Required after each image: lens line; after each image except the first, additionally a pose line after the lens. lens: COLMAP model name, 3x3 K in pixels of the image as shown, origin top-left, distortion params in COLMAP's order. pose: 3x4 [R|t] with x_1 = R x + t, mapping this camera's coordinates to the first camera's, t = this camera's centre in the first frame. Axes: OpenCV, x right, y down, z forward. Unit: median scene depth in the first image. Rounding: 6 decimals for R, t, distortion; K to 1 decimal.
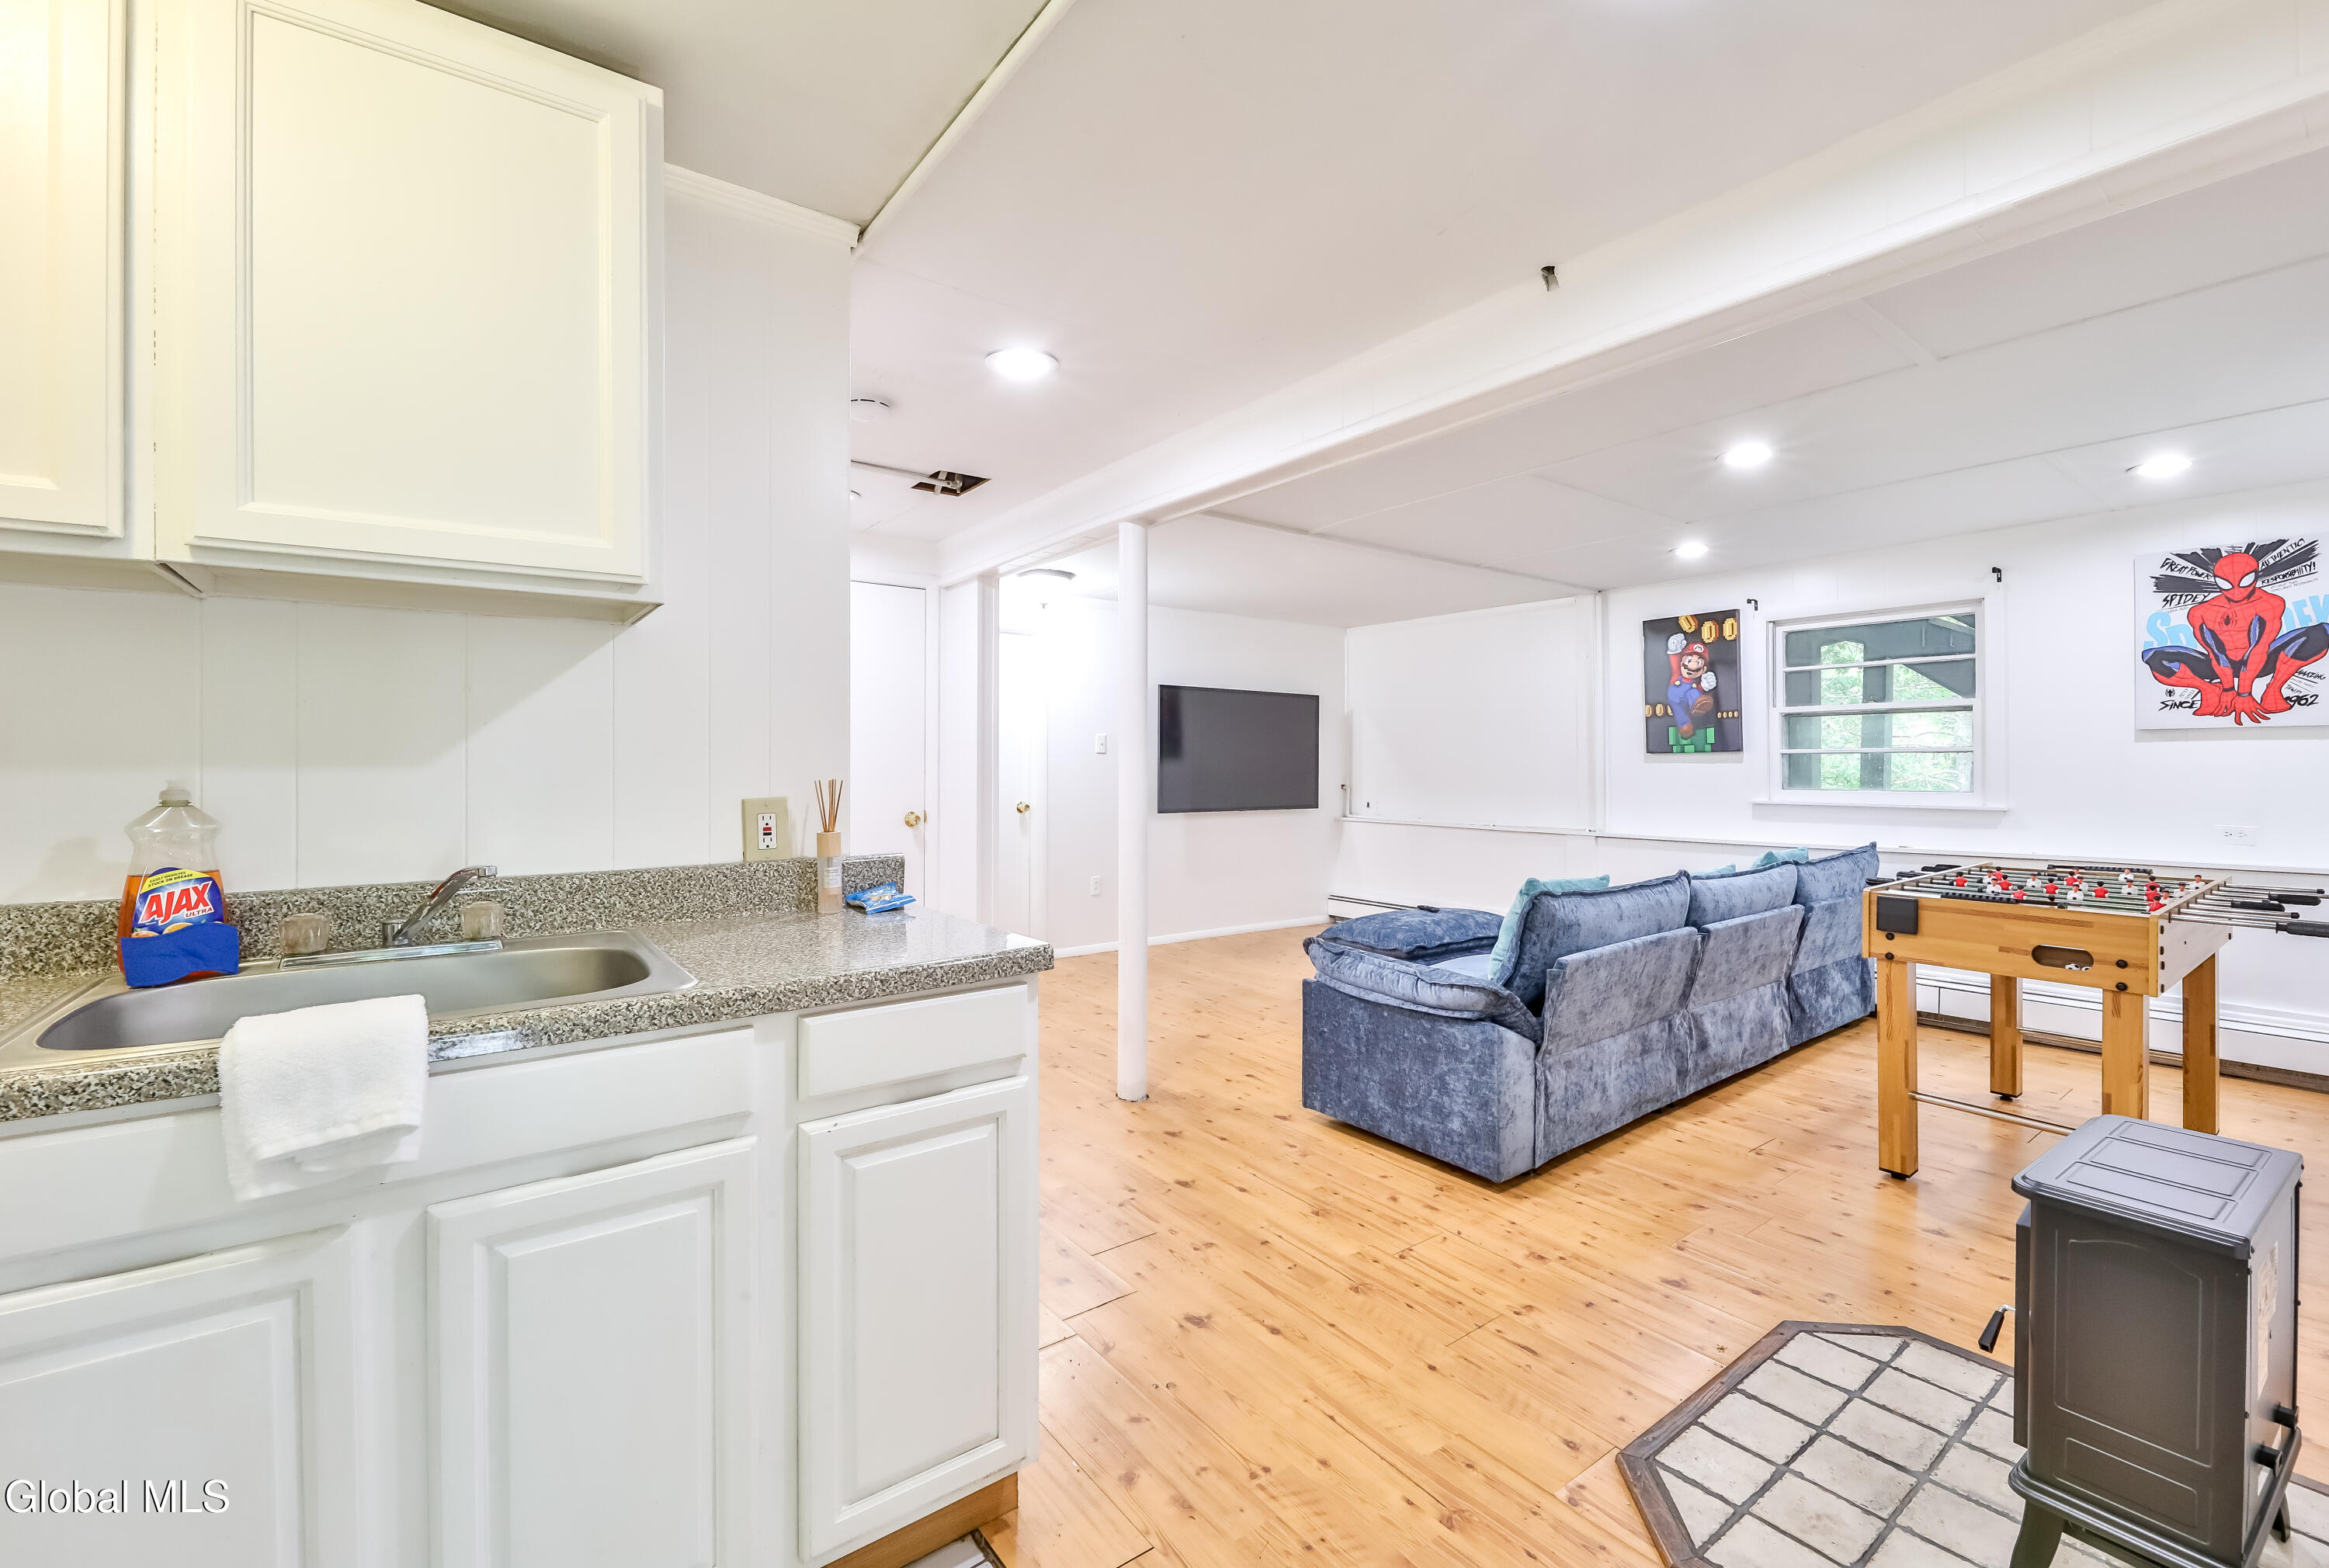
lens RADIAL K [[910.8, 0, 1162.0], [0, 910.8, 776.5], [0, 0, 1]] dist [-0.000471, -0.000044]
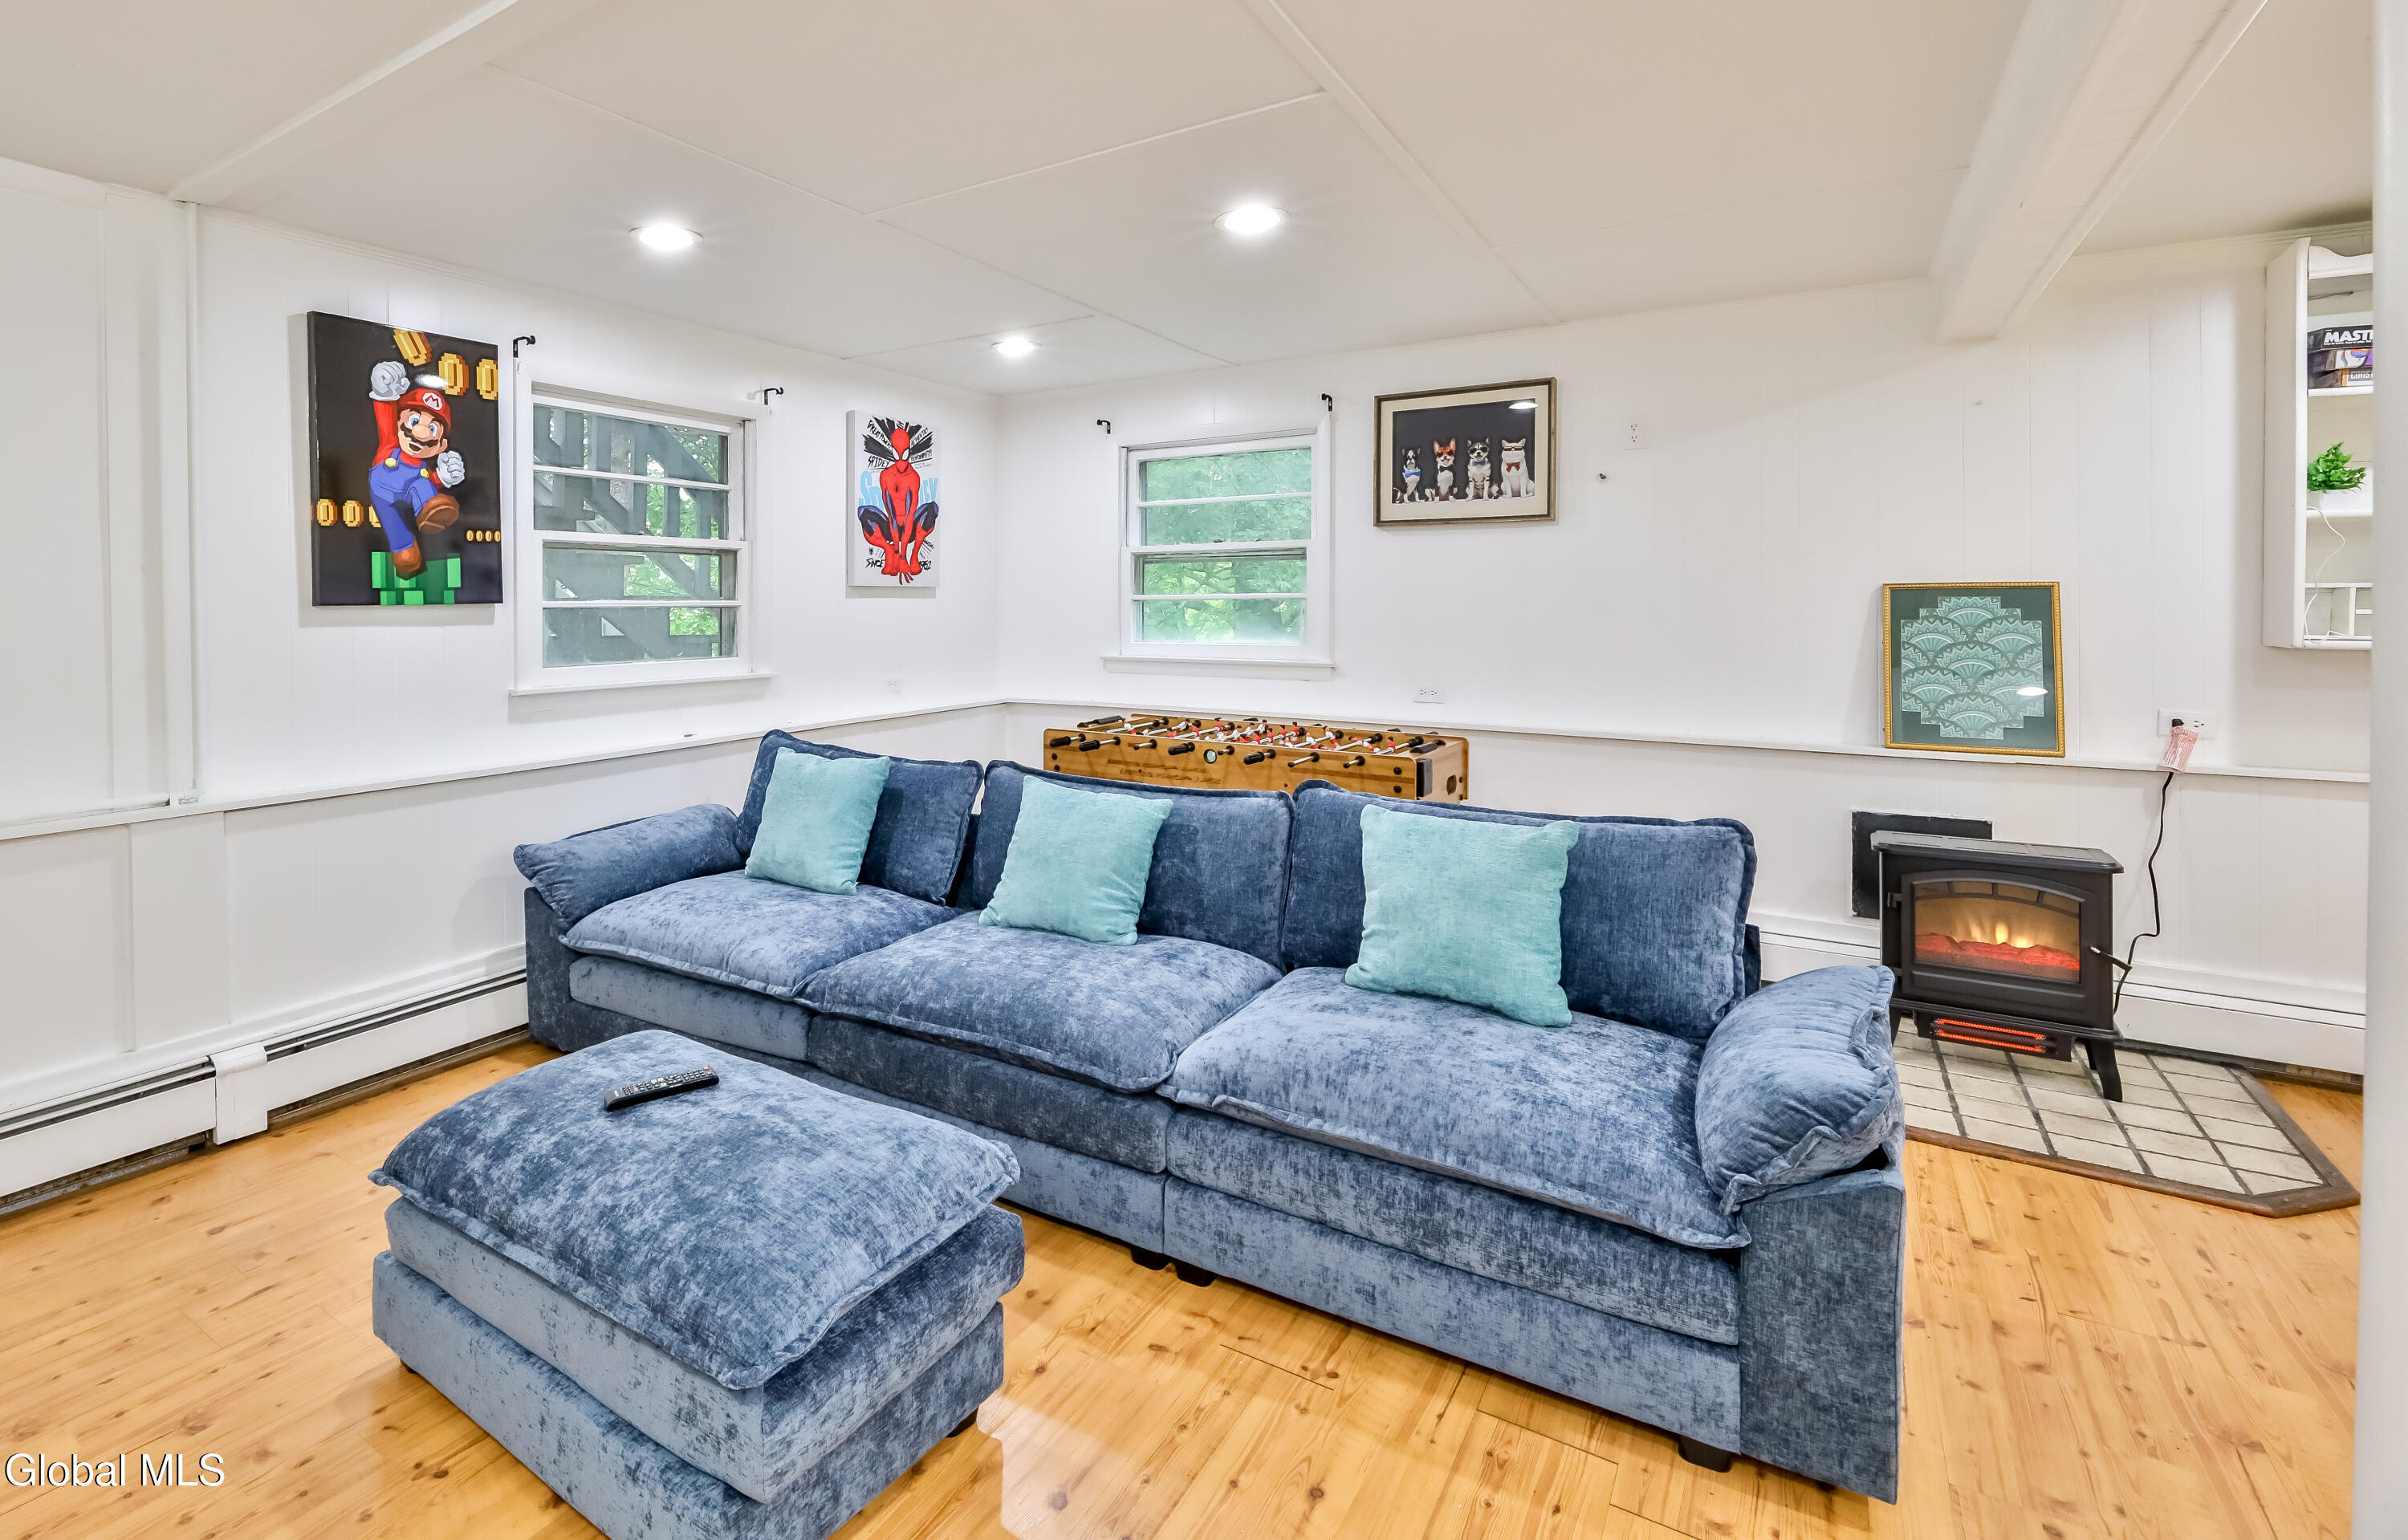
lens RADIAL K [[1074.5, 0, 1116.1], [0, 1074.5, 614.9], [0, 0, 1]] dist [0.000898, 0.000617]
pose [[-0.313722, -0.014280, 0.949407, -0.109179], [0.007707, 0.999816, 0.017584, -0.028880], [-0.949483, 0.012833, -0.313554, 0.843192]]
